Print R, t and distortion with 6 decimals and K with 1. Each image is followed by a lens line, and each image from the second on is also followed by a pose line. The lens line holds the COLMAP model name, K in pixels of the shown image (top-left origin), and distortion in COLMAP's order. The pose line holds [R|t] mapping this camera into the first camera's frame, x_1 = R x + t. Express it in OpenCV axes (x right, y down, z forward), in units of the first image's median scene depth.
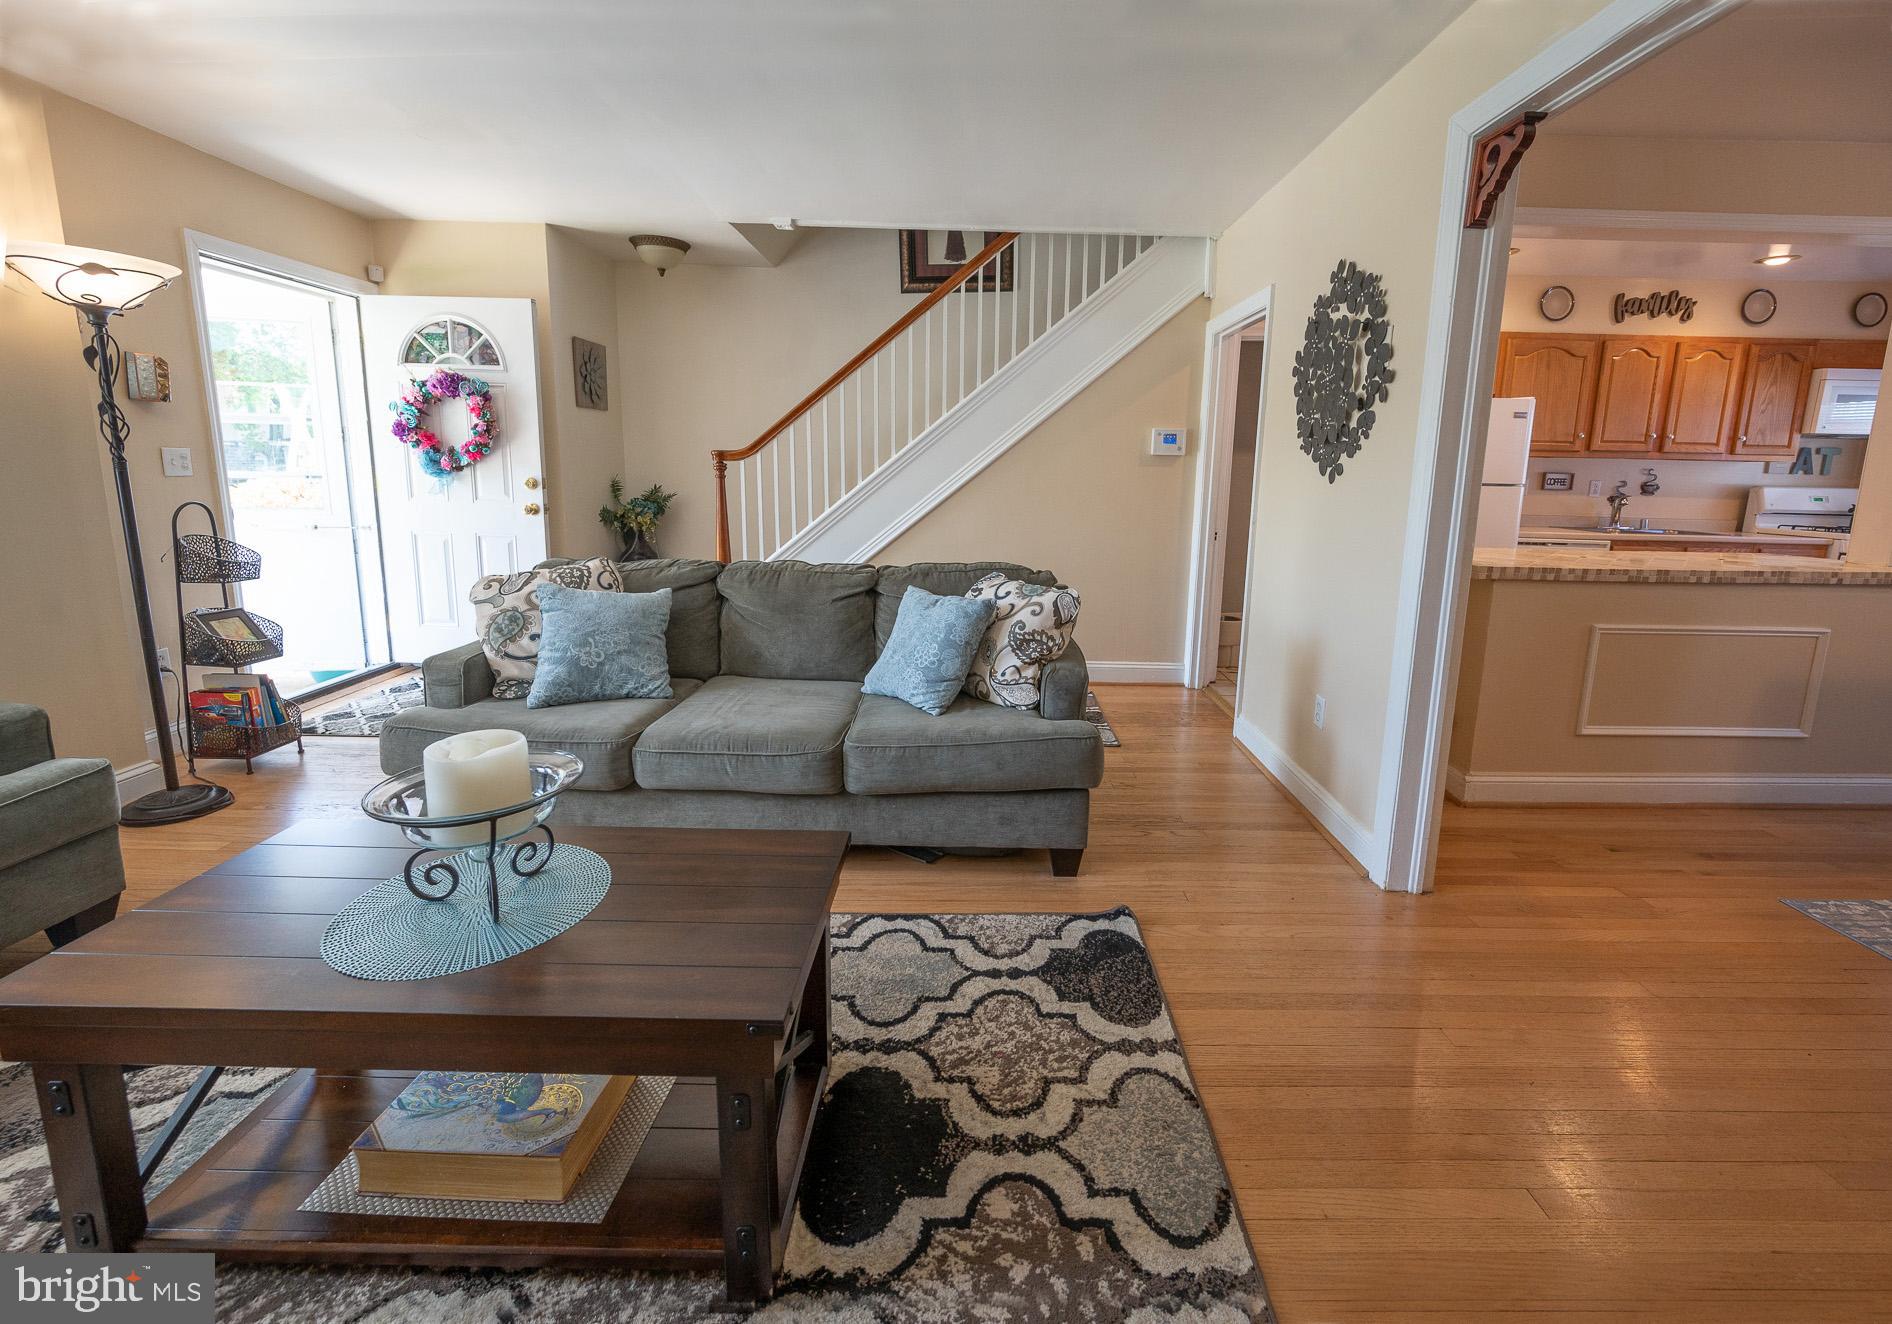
lens RADIAL K [[768.0, 0, 979.2], [0, 768.0, 586.3], [0, 0, 1]] dist [0.000094, -0.000003]
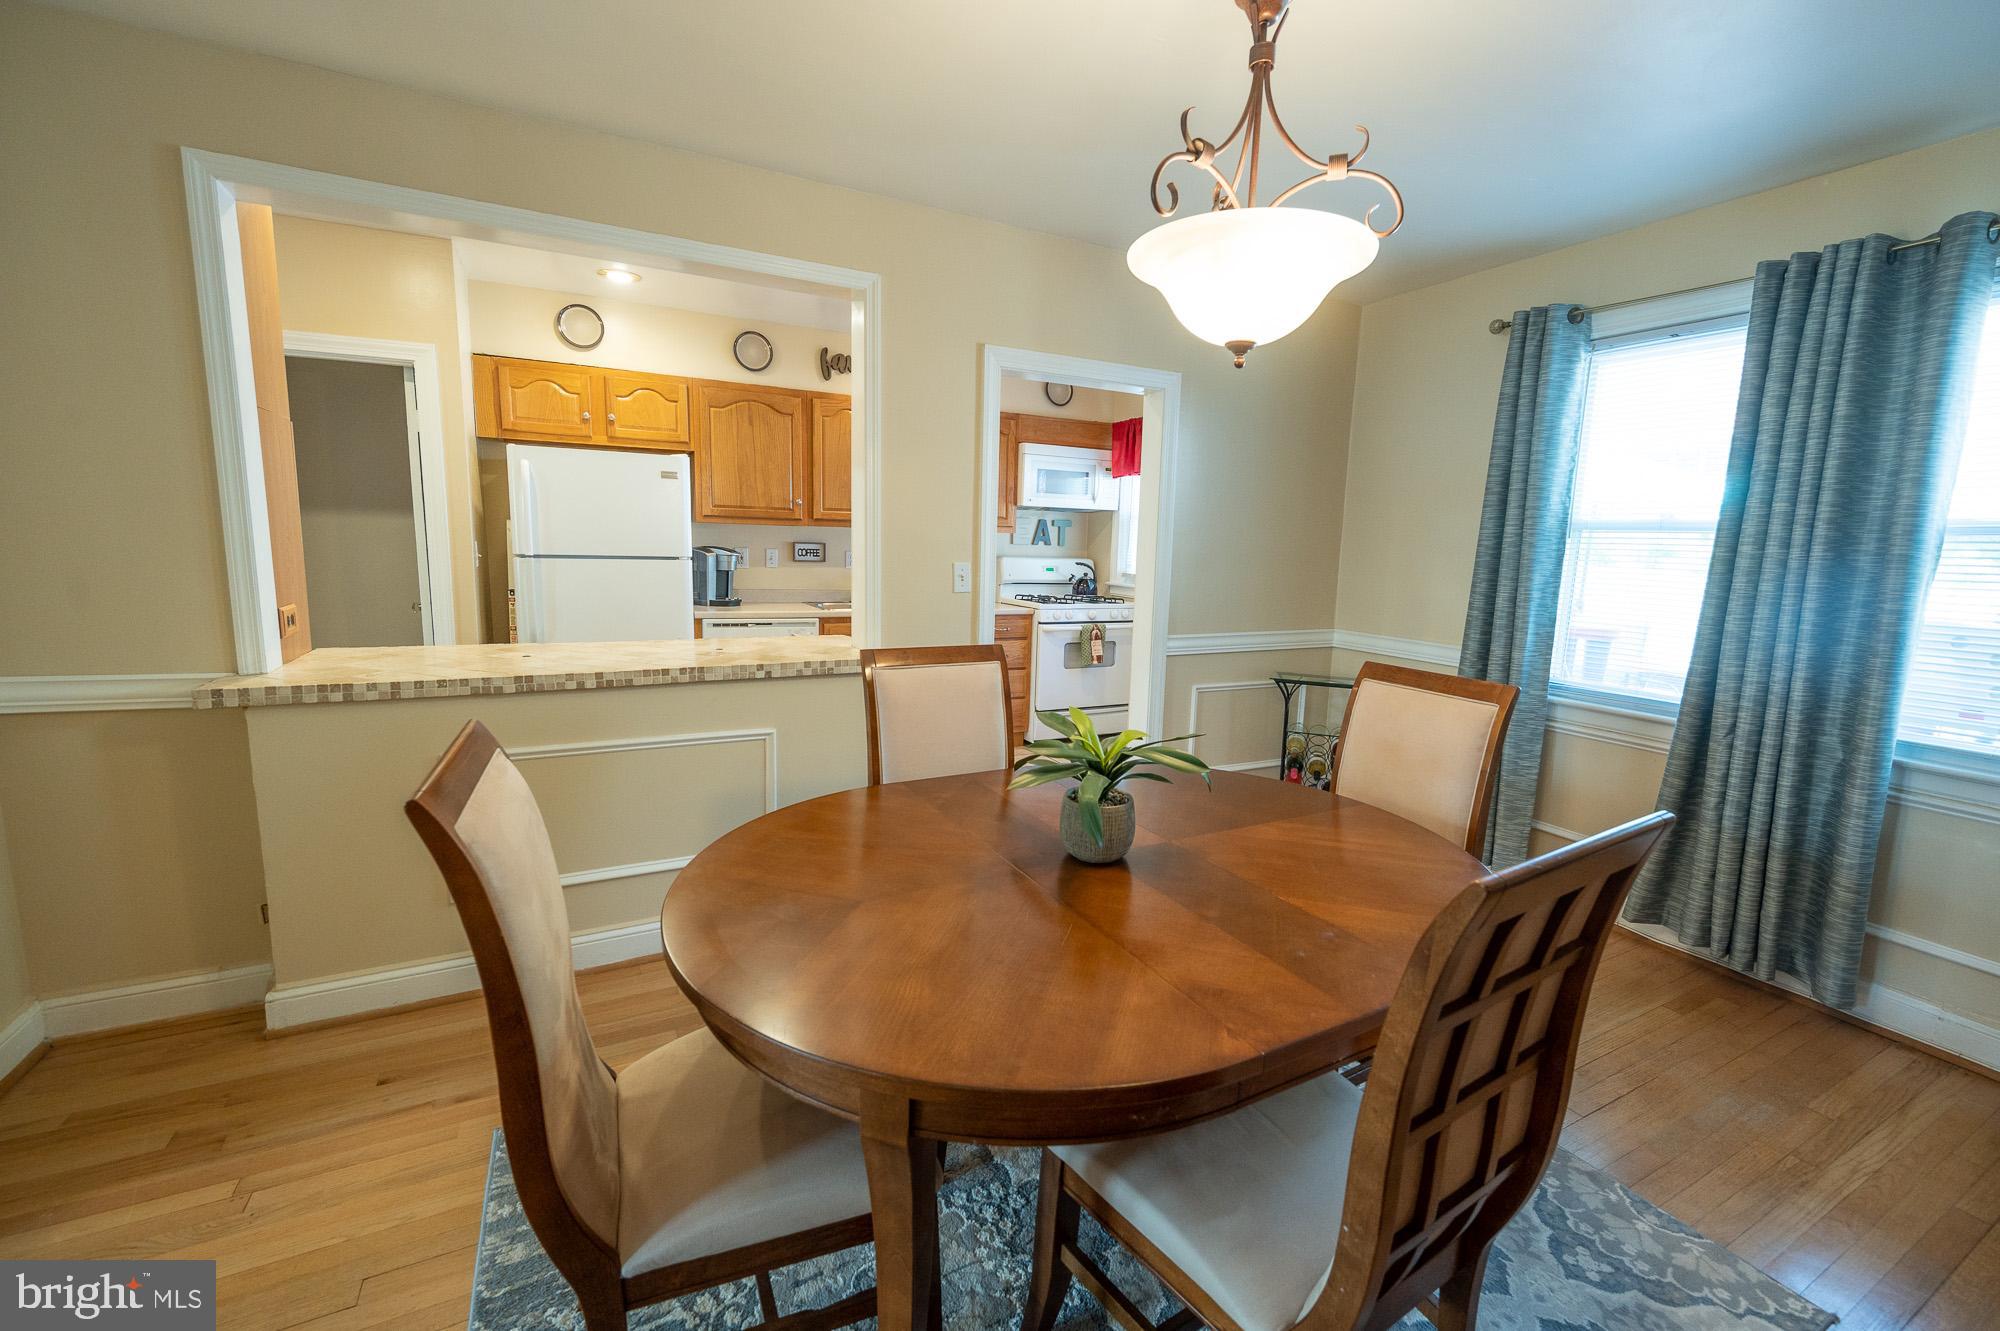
lens RADIAL K [[821.7, 0, 1009.7], [0, 821.7, 660.2], [0, 0, 1]] dist [-0.001023, -0.000284]
pose [[0.889658, -0.060630, 0.452585, 0.692953], [0.058644, 0.998109, 0.018434, -0.017175], [-0.452847, 0.010142, 0.891531, 0.035999]]
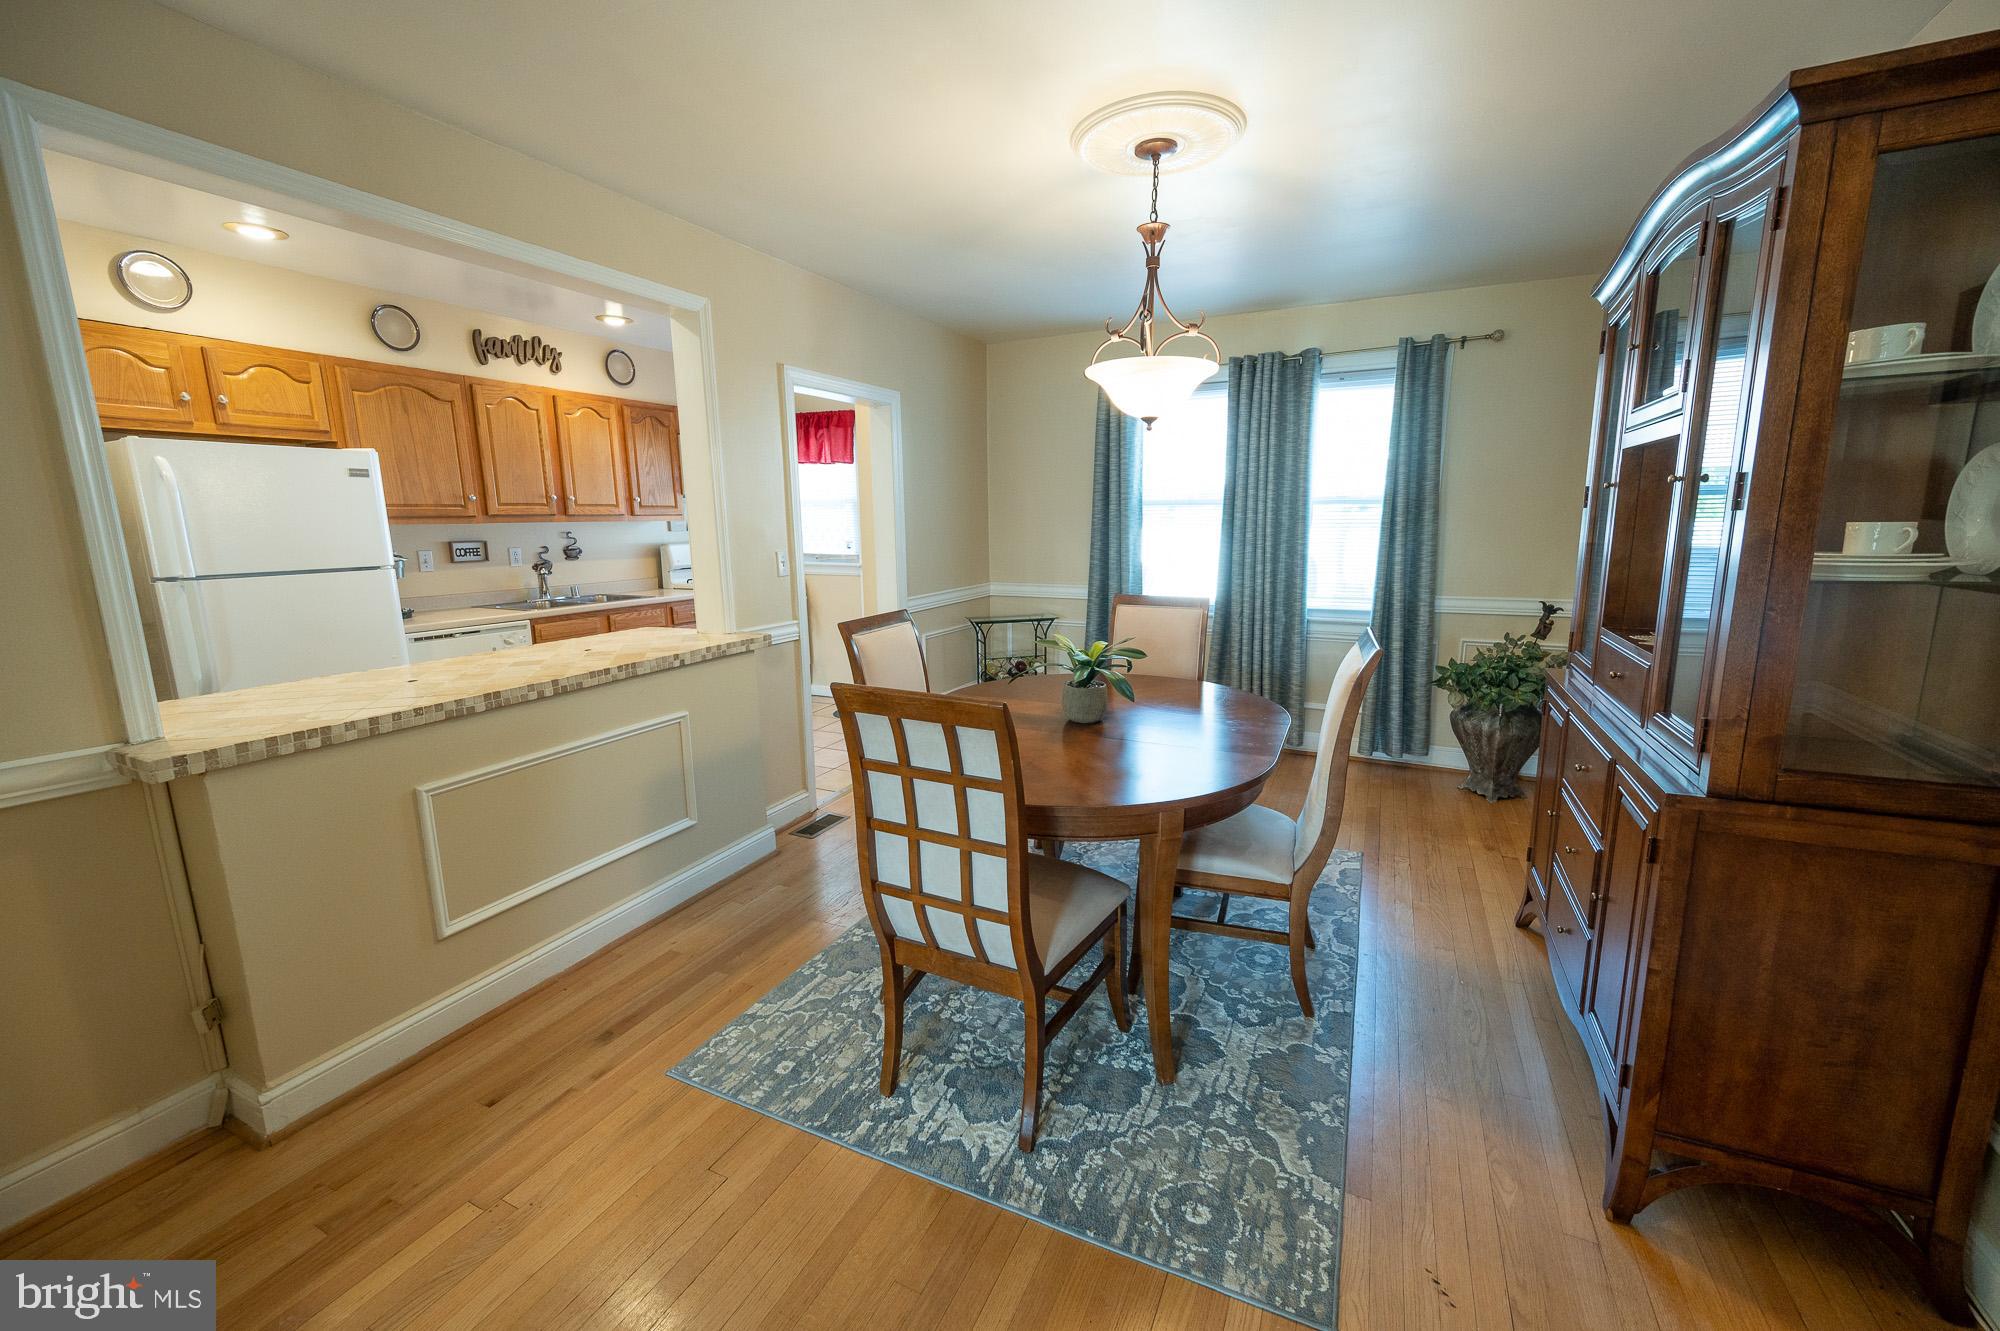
lens RADIAL K [[790.4, 0, 1003.9], [0, 790.4, 661.8], [0, 0, 1]] dist [-0.001454, 0.000833]
pose [[0.441249, -0.187638, 0.877548, 0.316153], [0.158003, 0.978863, 0.129854, -0.052647], [-0.883365, 0.081357, 0.461570, 0.138054]]
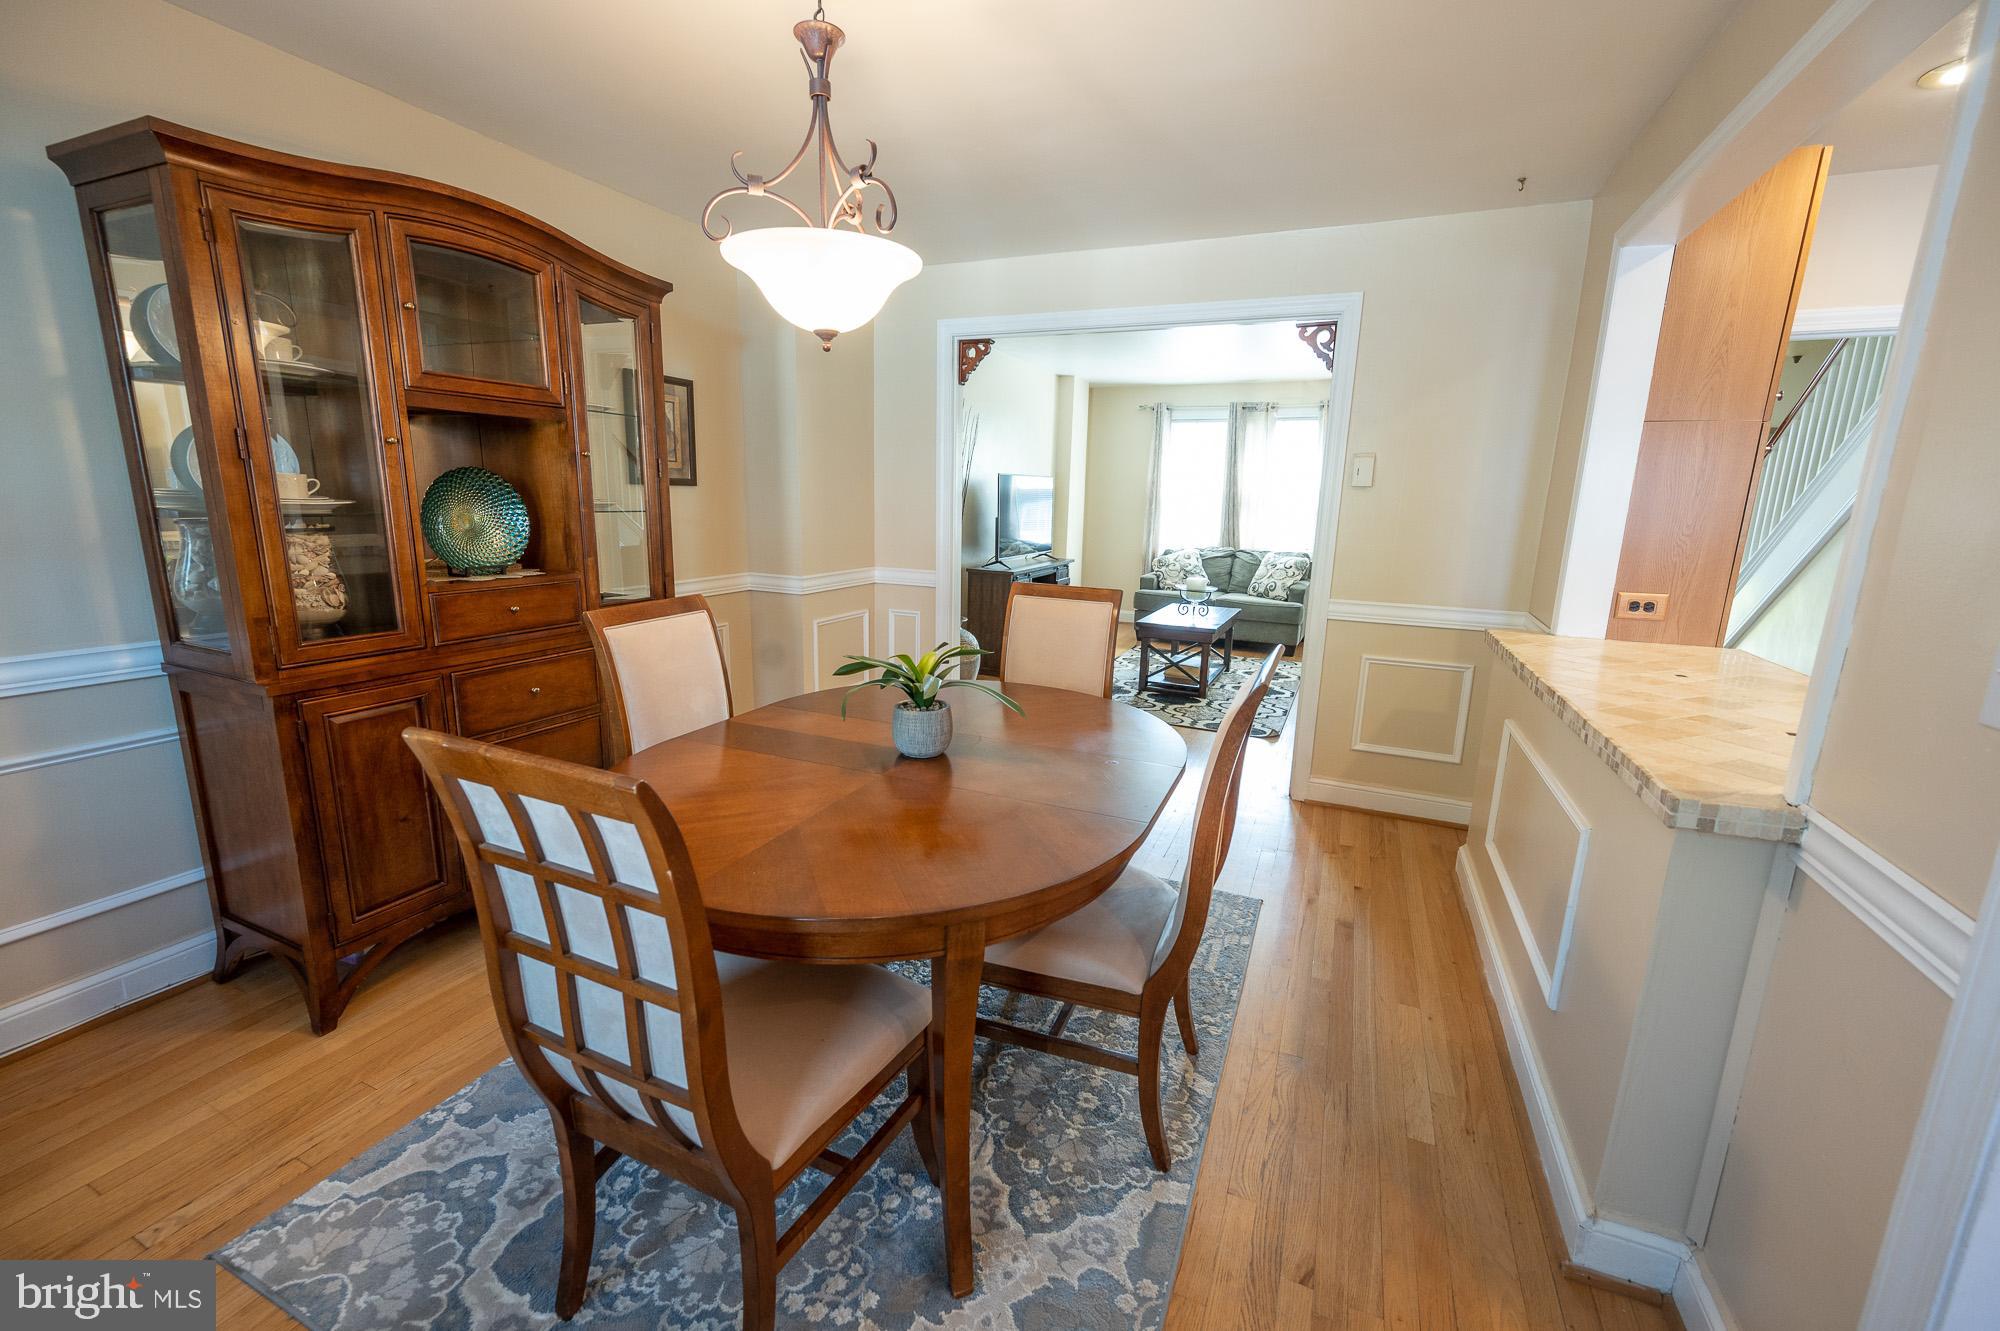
lens RADIAL K [[790.4, 0, 1003.9], [0, 790.4, 661.8], [0, 0, 1]] dist [-0.001454, 0.000833]
pose [[-0.412002, 0.162155, -0.896638, 1.312613], [-0.173194, 0.952161, 0.251779, -0.097767], [0.894571, 0.259026, -0.364209, 0.586993]]
